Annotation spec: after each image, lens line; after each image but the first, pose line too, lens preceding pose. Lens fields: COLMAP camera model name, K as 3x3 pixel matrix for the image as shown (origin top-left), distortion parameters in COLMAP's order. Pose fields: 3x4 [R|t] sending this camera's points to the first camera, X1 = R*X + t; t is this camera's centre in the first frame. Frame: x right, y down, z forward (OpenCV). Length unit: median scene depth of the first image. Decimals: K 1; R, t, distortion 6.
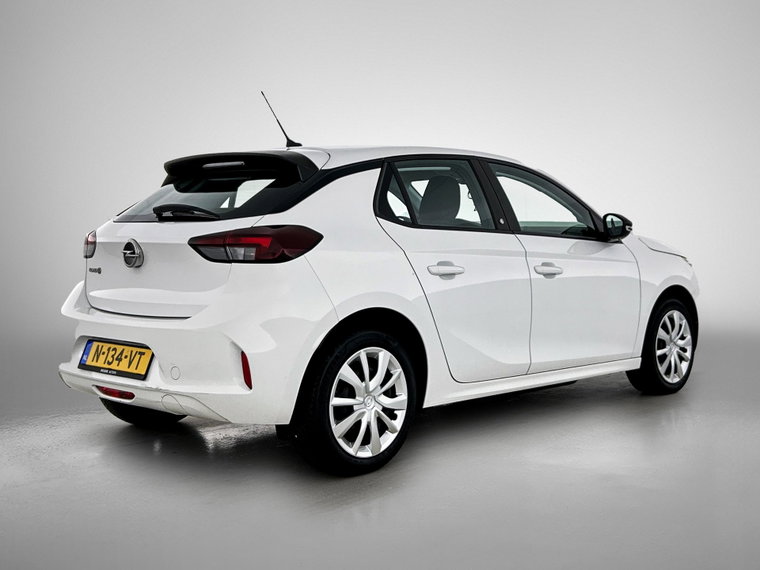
lens RADIAL K [[581.0, 0, 391.9], [0, 581.0, 283.2], [0, 0, 1]] dist [0.019879, -0.003628]
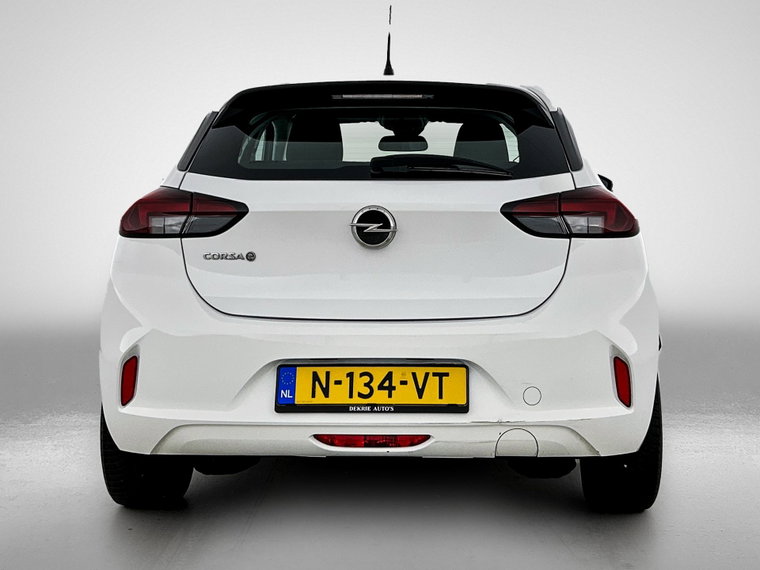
lens RADIAL K [[581.0, 0, 391.9], [0, 581.0, 283.2], [0, 0, 1]] dist [0.019879, -0.003628]
pose [[0.880243, -0.057942, 0.470973, -0.794370], [0.036505, 0.997844, 0.054532, -0.024681], [-0.473117, -0.030809, 0.880461, 0.436013]]
